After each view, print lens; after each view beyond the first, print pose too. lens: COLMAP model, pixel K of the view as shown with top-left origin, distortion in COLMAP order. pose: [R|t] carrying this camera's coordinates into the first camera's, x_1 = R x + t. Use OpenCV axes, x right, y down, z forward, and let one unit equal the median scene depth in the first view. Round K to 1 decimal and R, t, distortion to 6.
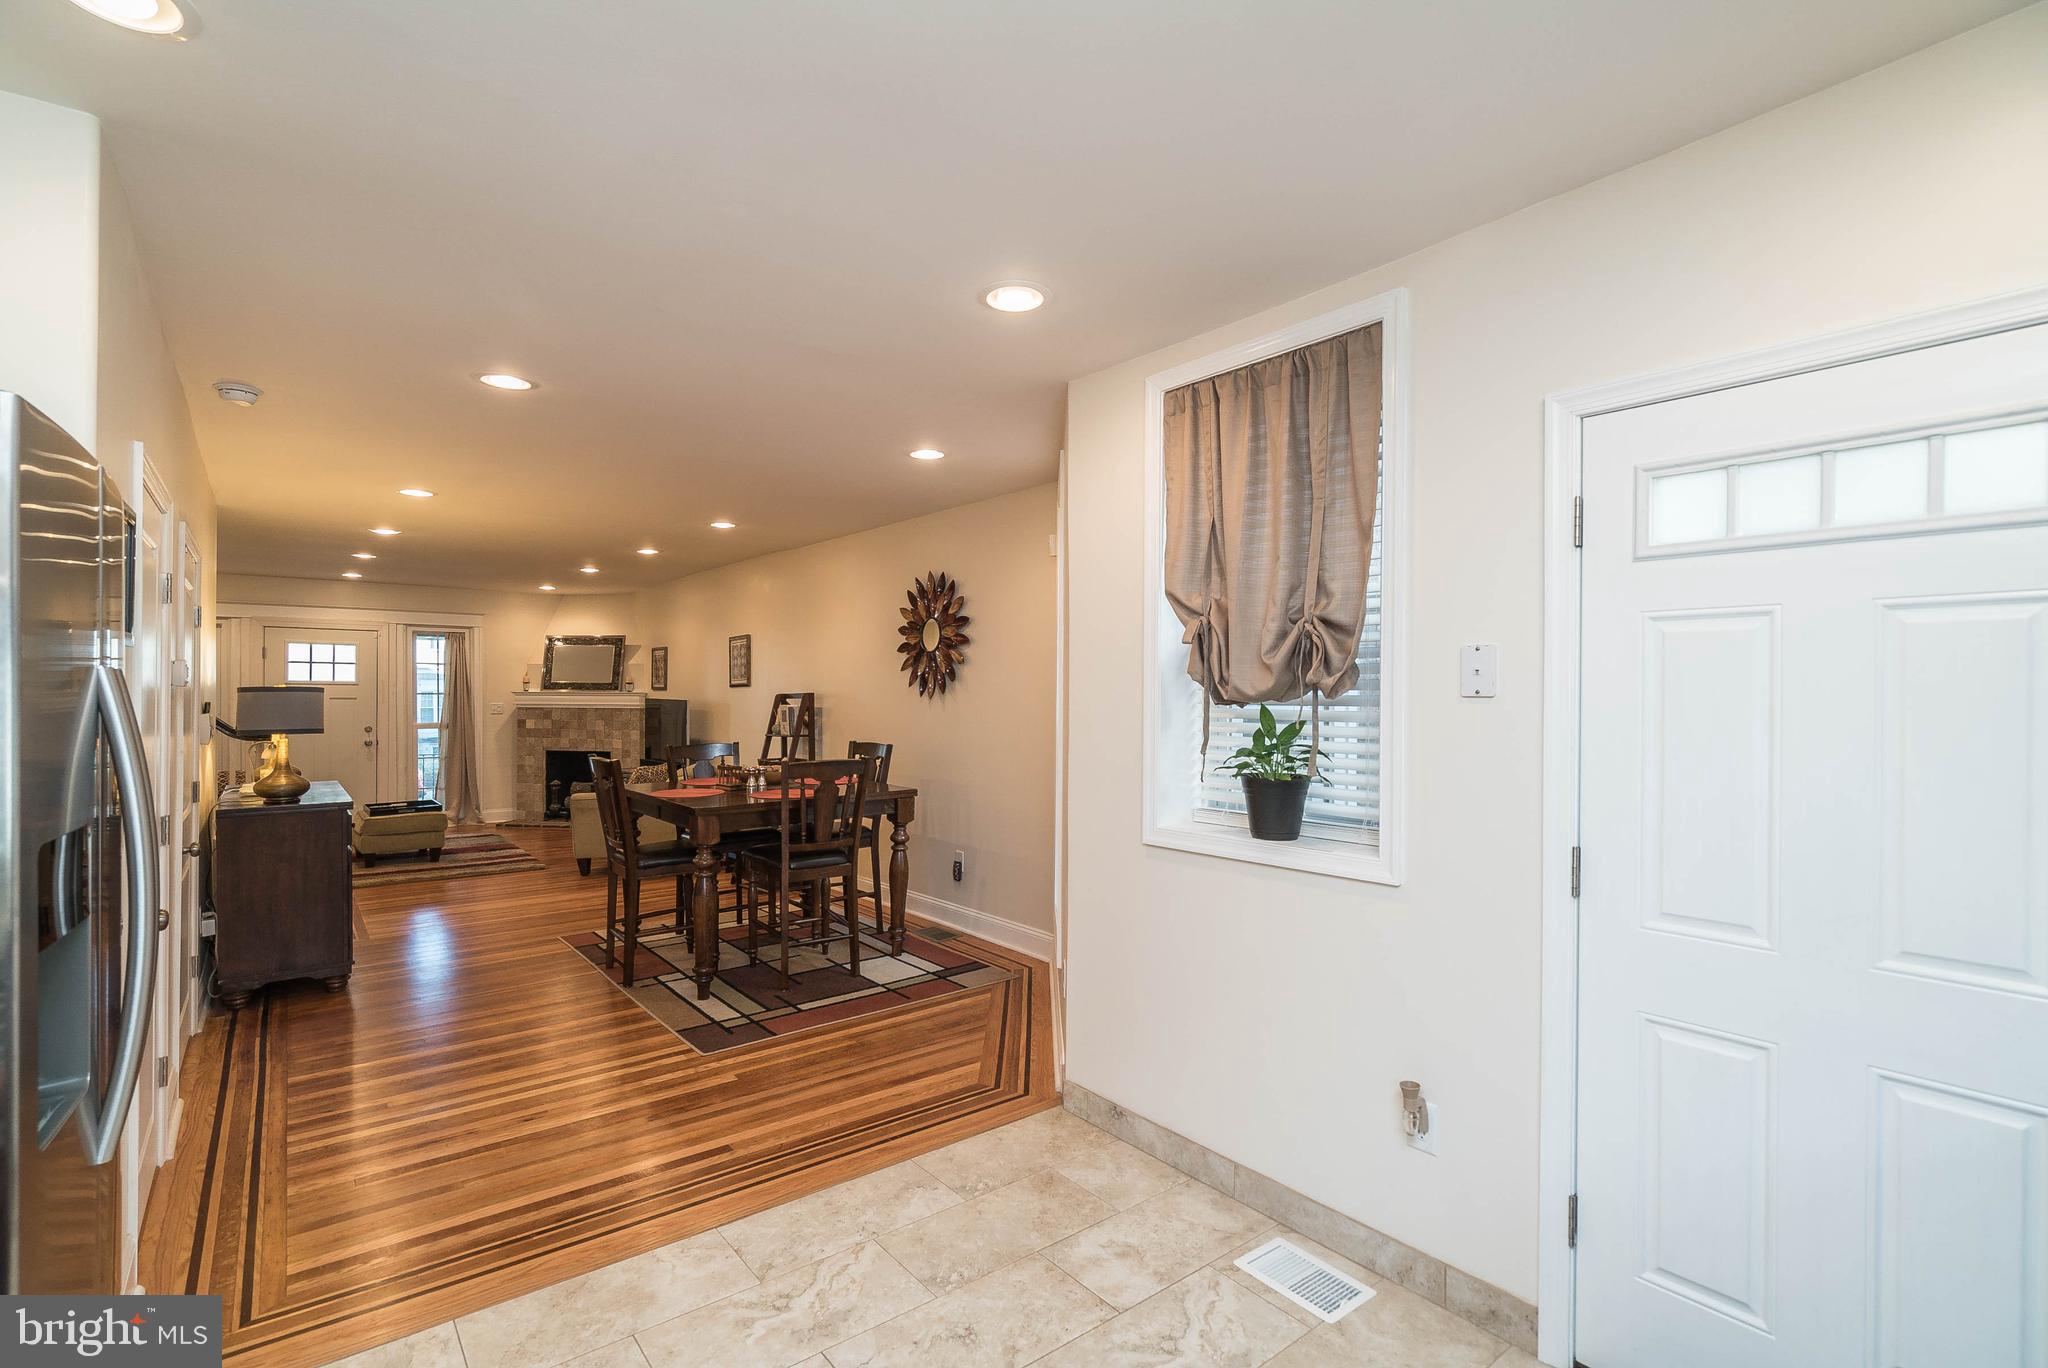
lens RADIAL K [[953.4, 0, 1038.8], [0, 953.4, 693.3], [0, 0, 1]] dist [-0.007217, 0.002877]
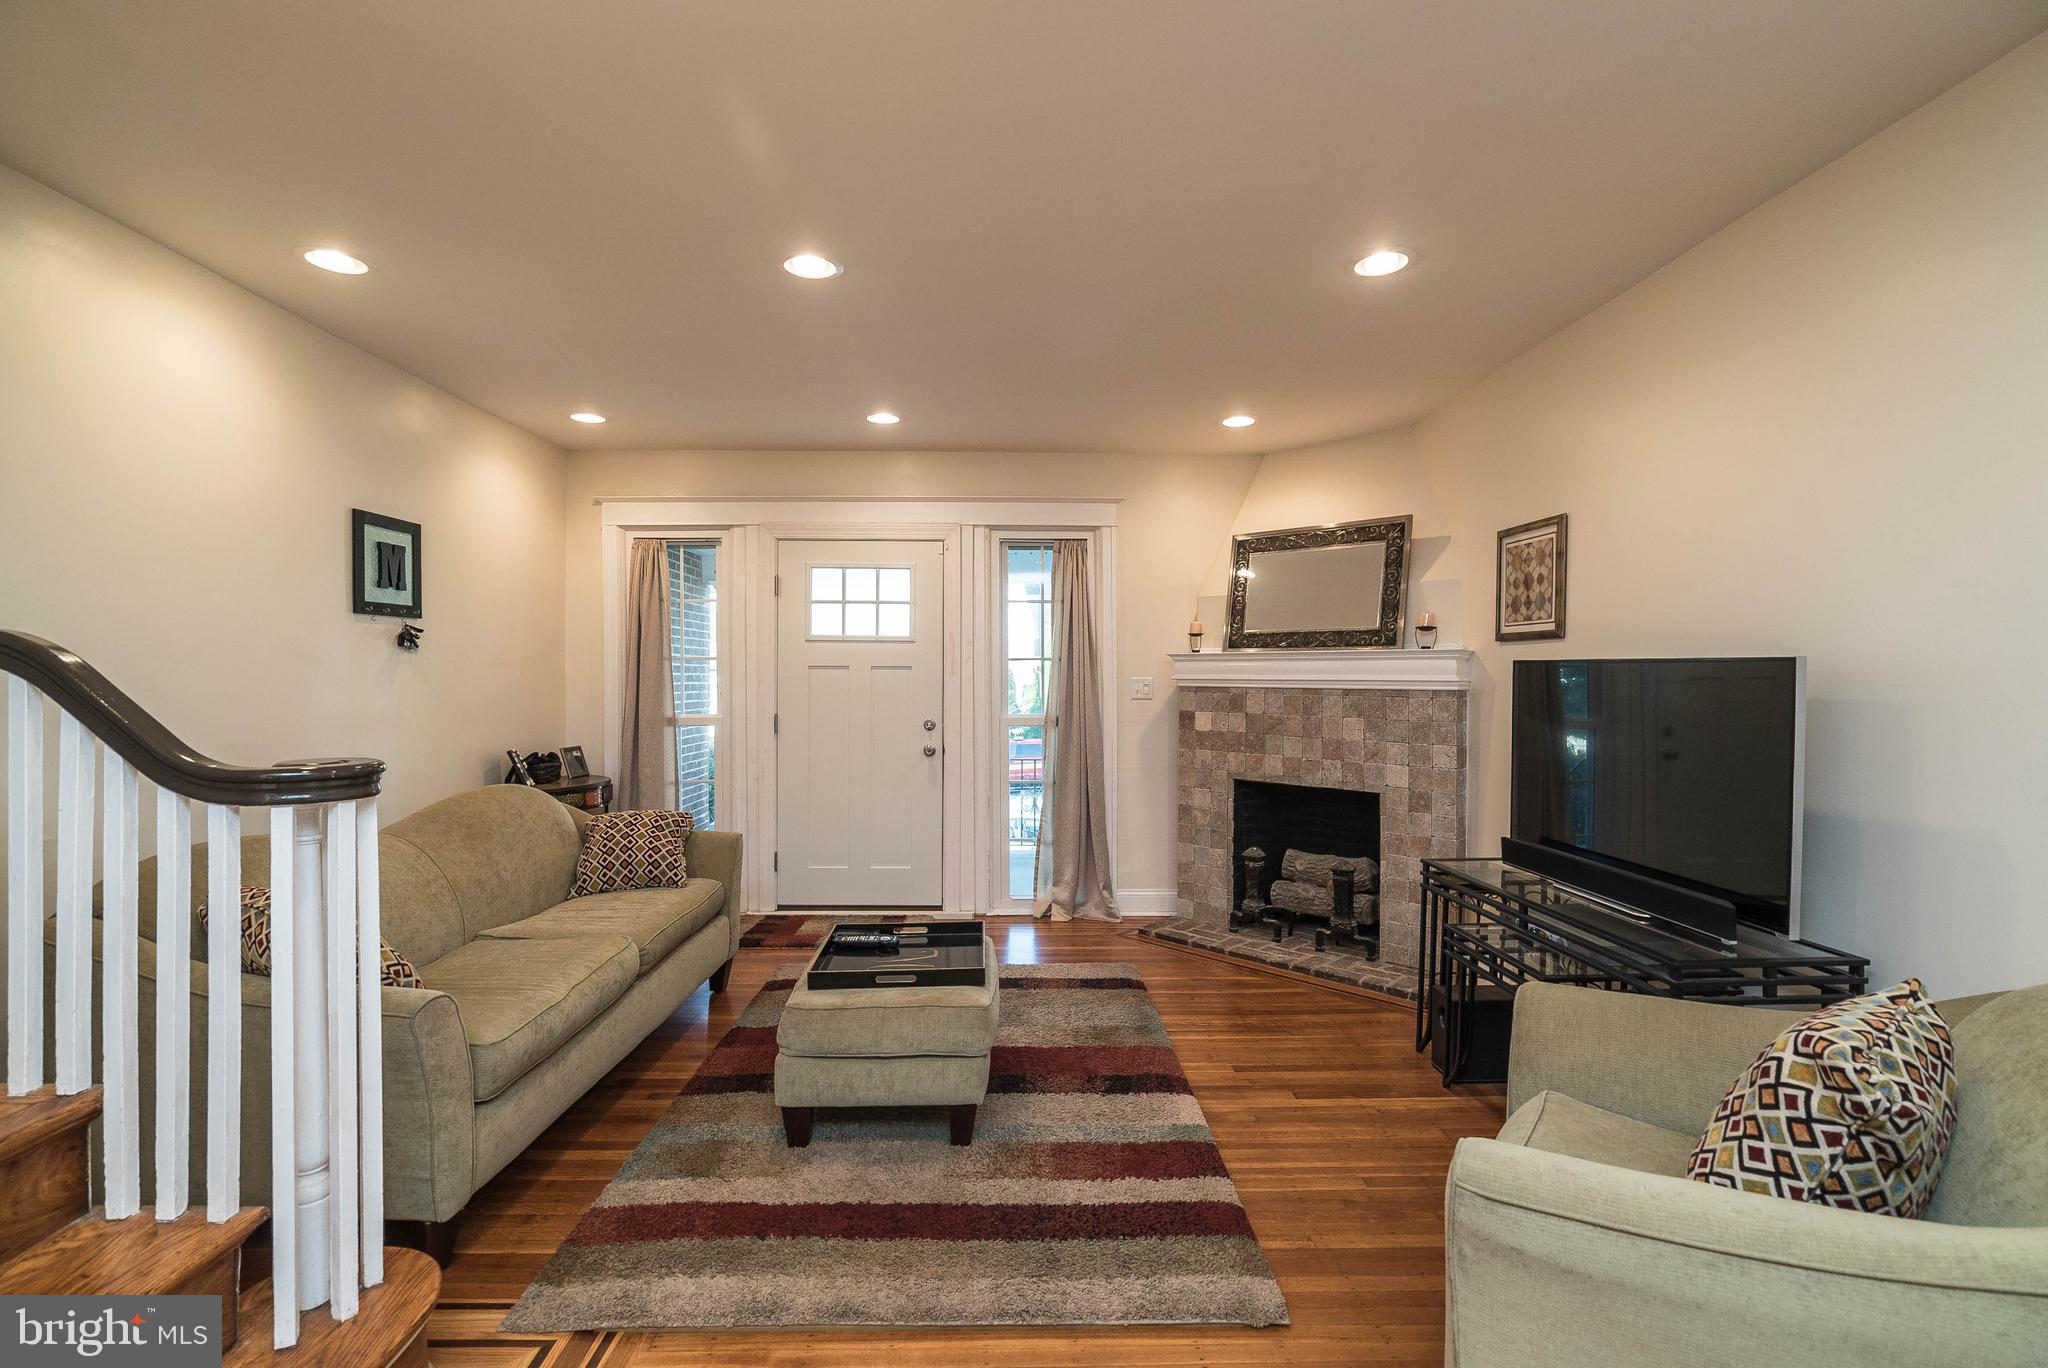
lens RADIAL K [[953.4, 0, 1015.1], [0, 953.4, 688.0], [0, 0, 1]] dist [-0.007217, 0.002877]
pose [[0.790159, 0.005409, -0.612878, -0.319488], [0.000949, 0.999949, 0.010048, 0.010809], [0.612901, -0.008521, 0.790114, 0.571168]]
